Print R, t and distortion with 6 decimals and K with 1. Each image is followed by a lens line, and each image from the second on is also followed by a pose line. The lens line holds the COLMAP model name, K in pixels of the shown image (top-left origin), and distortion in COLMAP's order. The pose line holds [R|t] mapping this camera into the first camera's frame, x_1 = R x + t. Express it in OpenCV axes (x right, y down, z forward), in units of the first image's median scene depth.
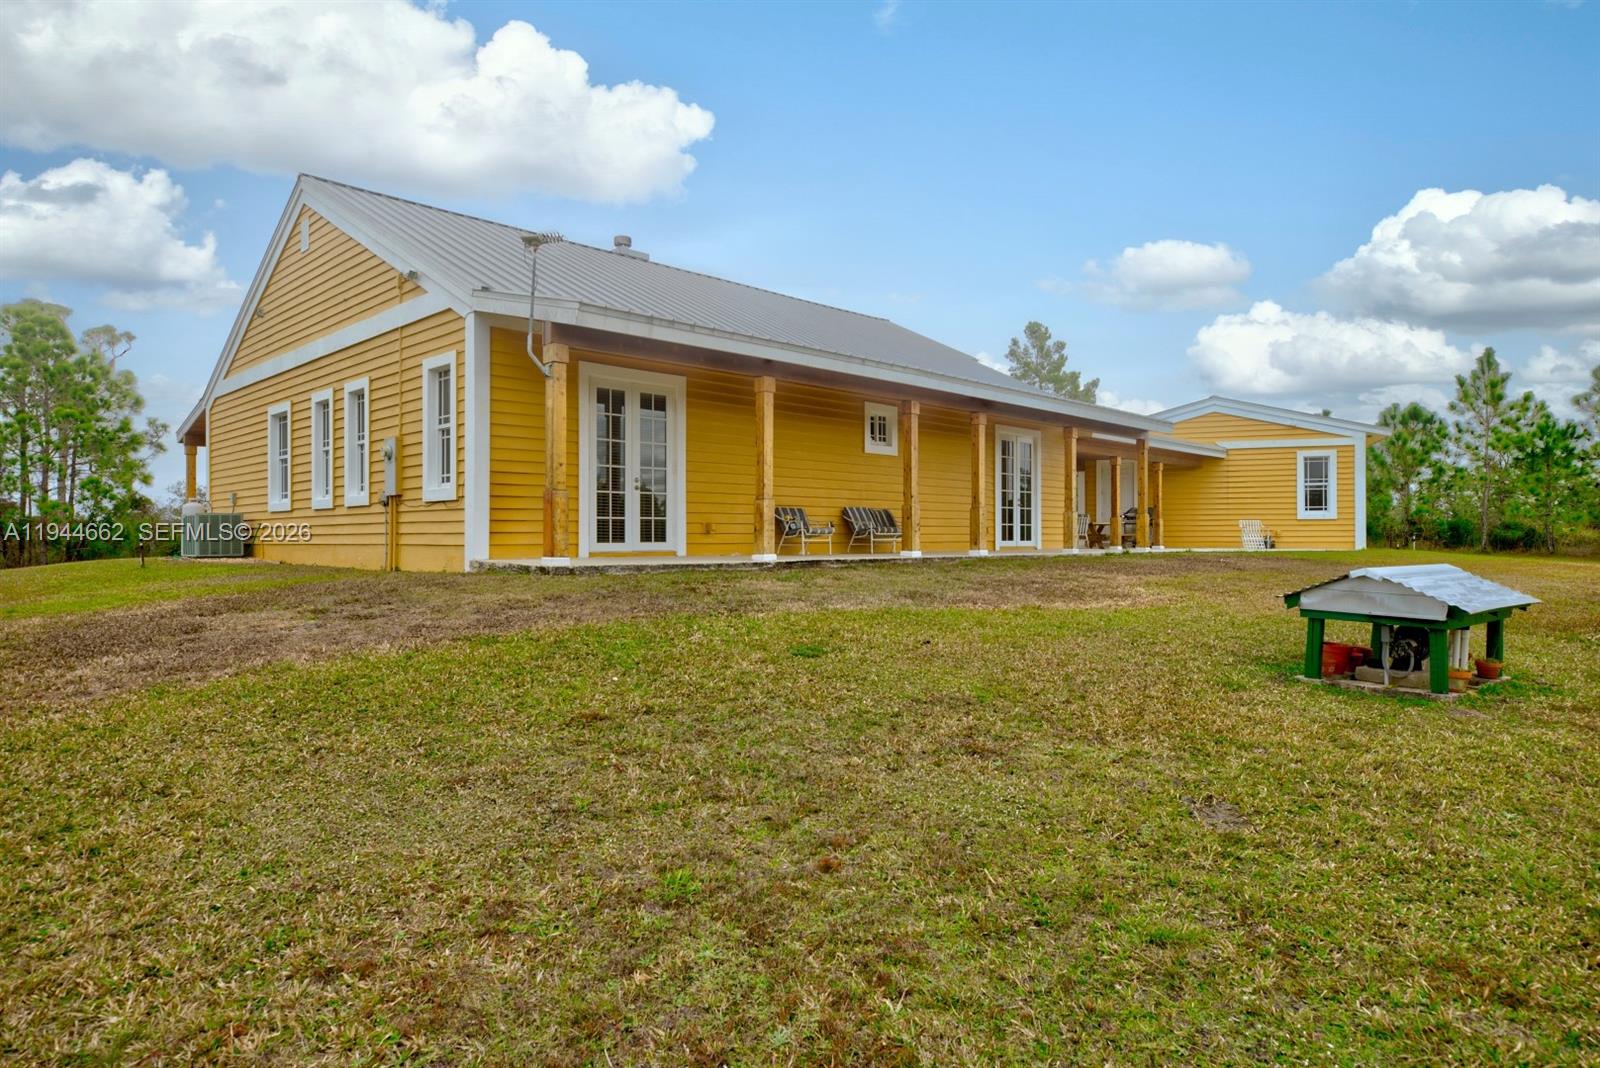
lens RADIAL K [[972.3, 0, 800.0], [0, 972.3, 534.0], [0, 0, 1]] dist [0.000074, 0.001216]
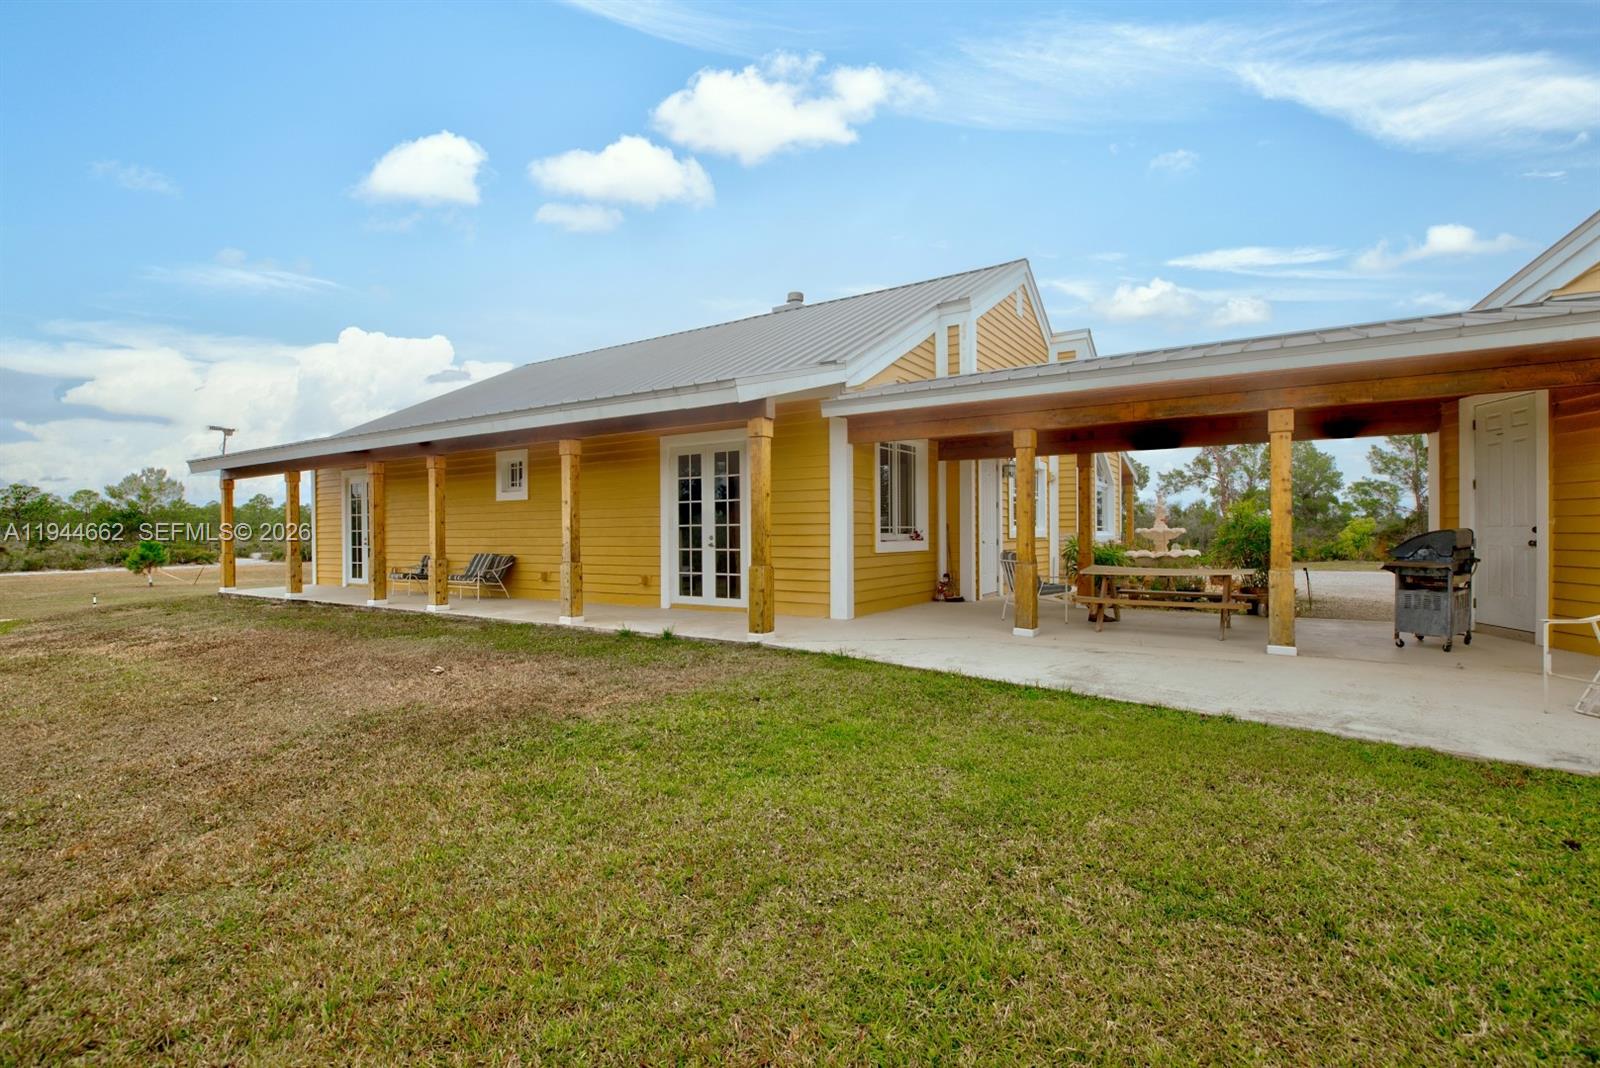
lens RADIAL K [[732.1, 0, 800.0], [0, 732.1, 534.0], [0, 0, 1]] dist [0.000379, -0.000231]
pose [[0.183329, 0.002305, -0.983049, 0.747582], [0.011335, 0.999926, 0.004458, -0.039708], [0.982986, -0.011961, 0.183289, 0.975944]]
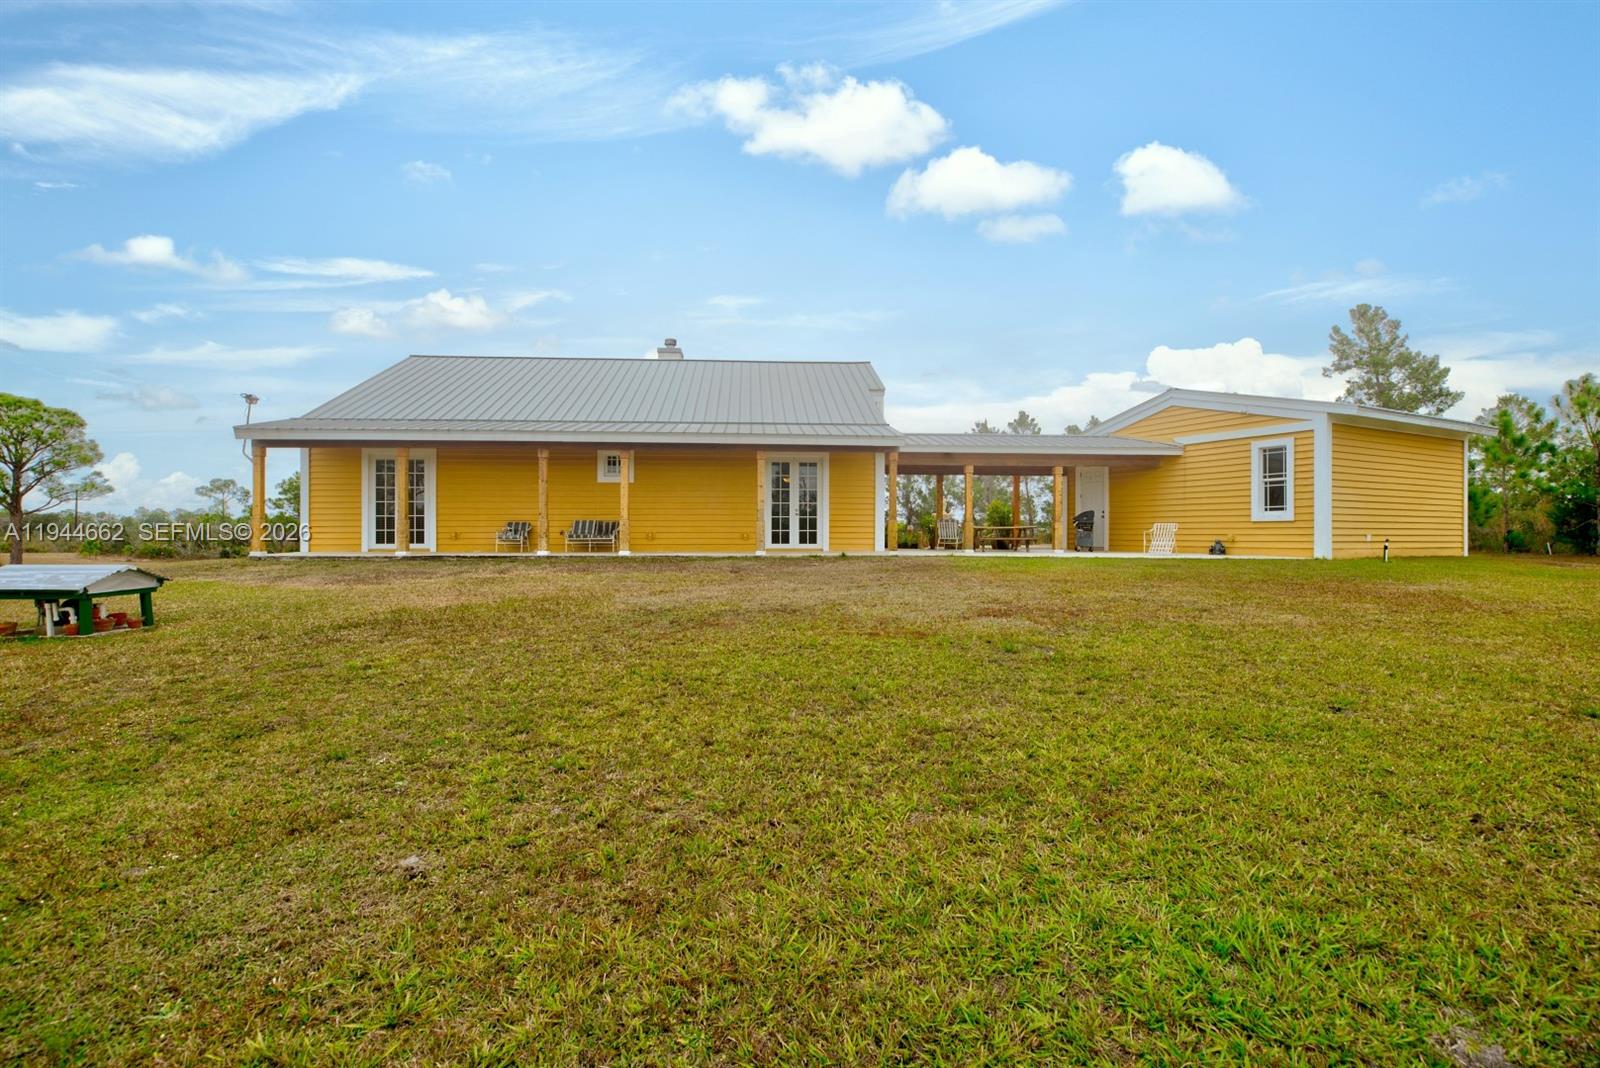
lens RADIAL K [[775.3, 0, 800.0], [0, 775.3, 534.0], [0, 0, 1]] dist [-0.001781, -0.000319]
pose [[0.739621, -0.003914, -0.673012, 0.887389], [0.001151, 0.999989, -0.004550, -0.001192], [0.673023, 0.002591, 0.739617, 0.289697]]
